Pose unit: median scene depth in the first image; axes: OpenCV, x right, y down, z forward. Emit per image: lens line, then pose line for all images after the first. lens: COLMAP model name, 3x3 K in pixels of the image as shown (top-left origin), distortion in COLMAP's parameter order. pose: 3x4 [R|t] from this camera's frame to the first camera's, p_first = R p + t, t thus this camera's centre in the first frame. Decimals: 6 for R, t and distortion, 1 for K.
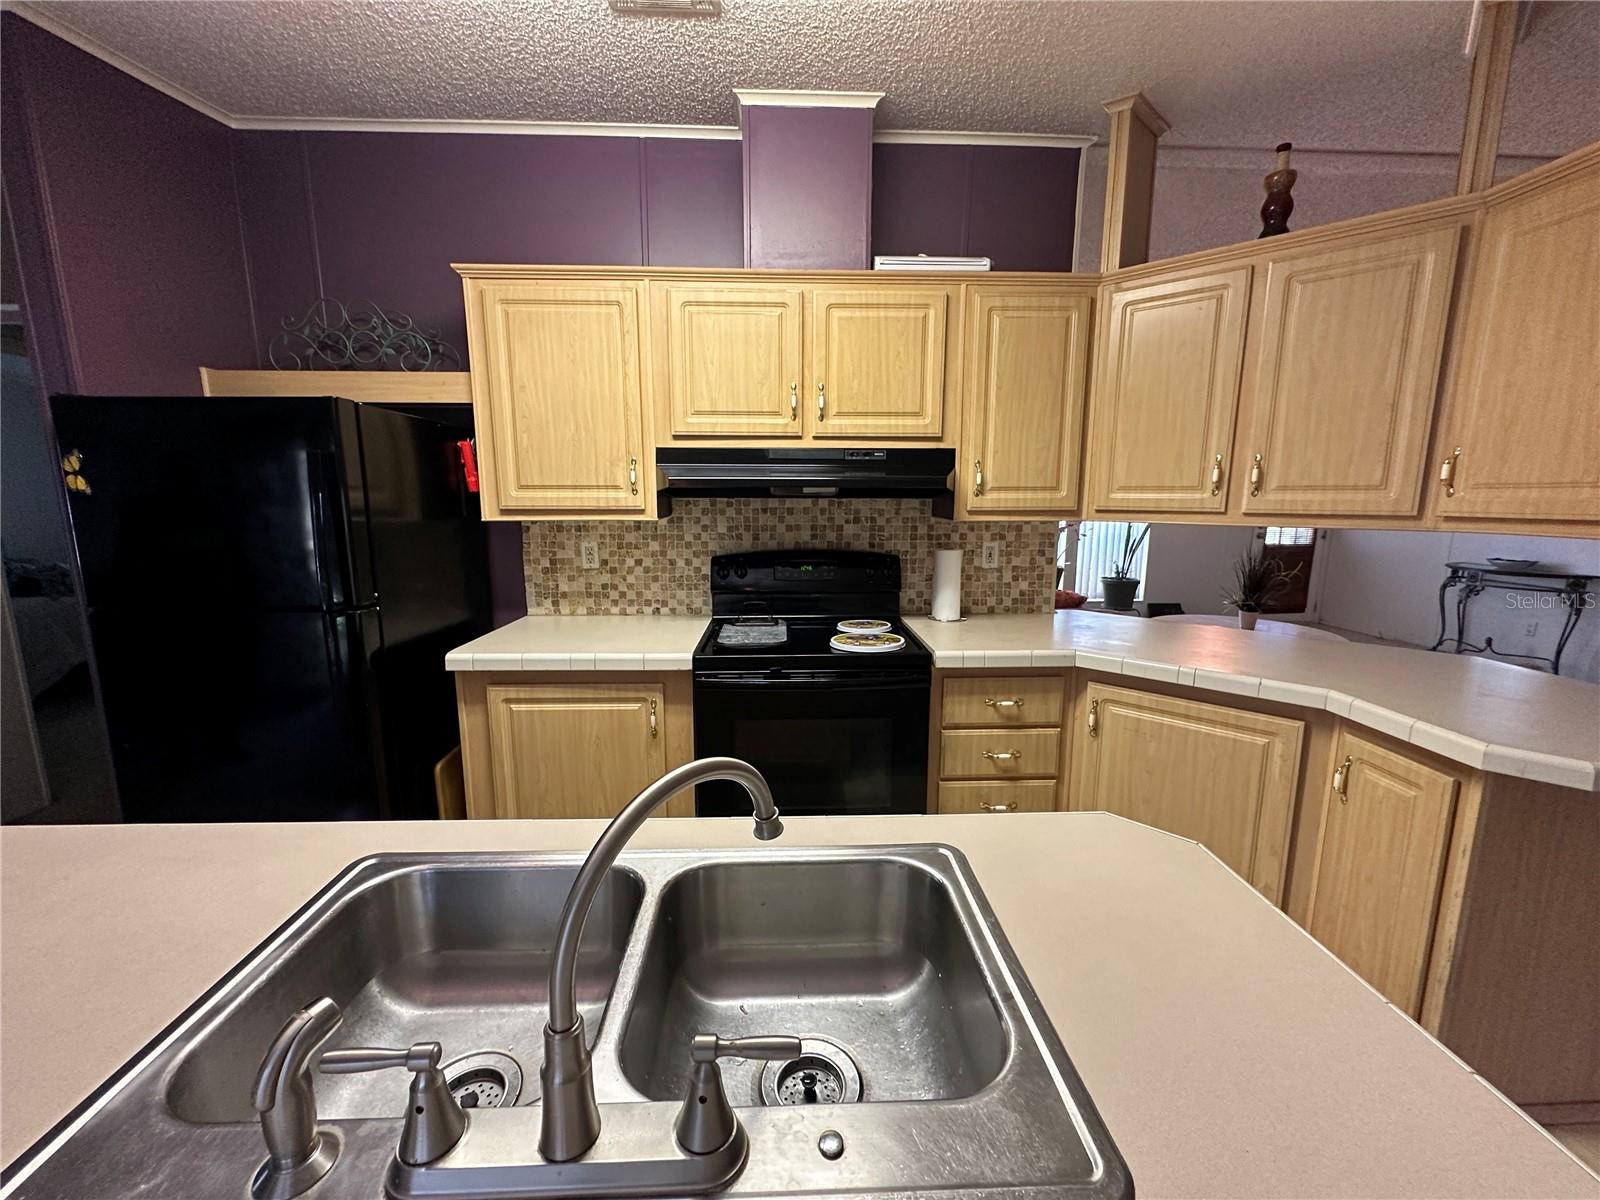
lens RADIAL K [[632.7, 0, 798.5], [0, 632.7, 599.2], [0, 0, 1]] dist [0.002217, 0.000423]
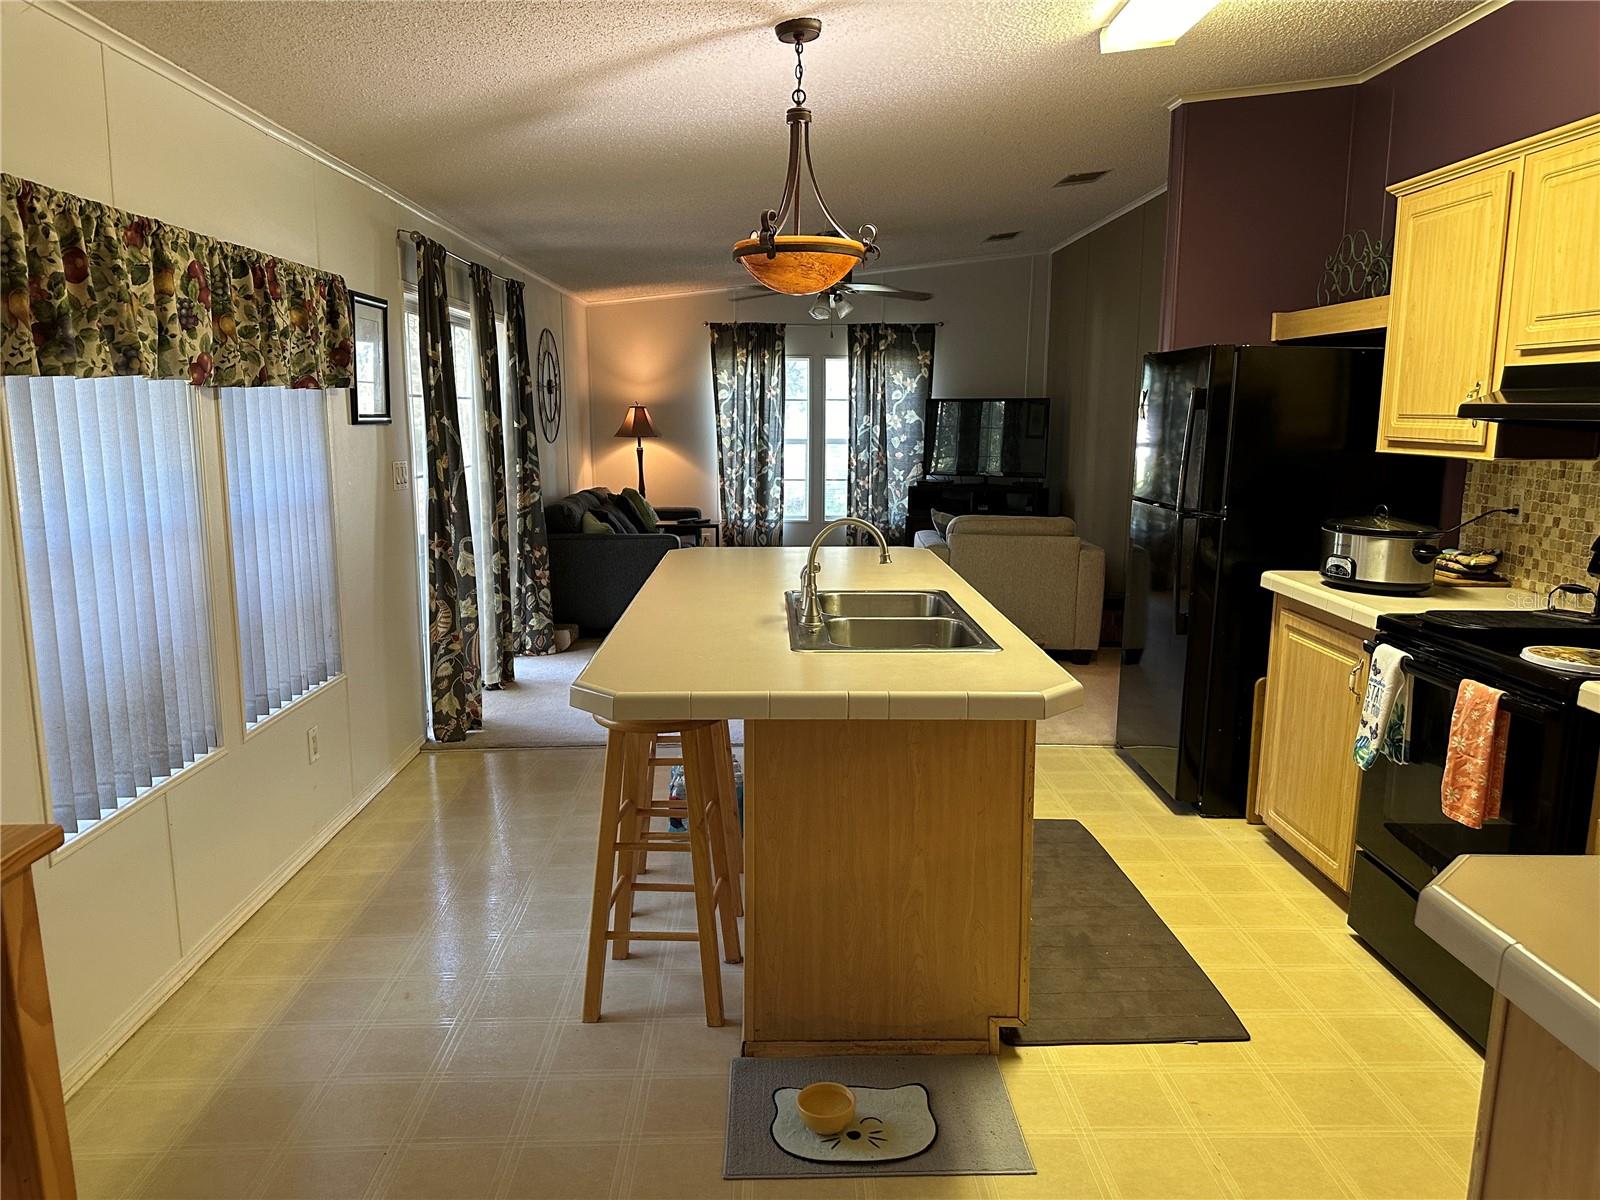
lens RADIAL K [[1120.1, 0, 797.8], [0, 1120.1, 608.5], [0, 0, 1]] dist [0.078518, -0.005438]
pose [[-0.004629, 0.179988, -0.983658, 1.234689], [-0.182626, 0.966973, 0.177794, -0.046109], [0.983172, 0.180465, 0.028394, 0.156447]]
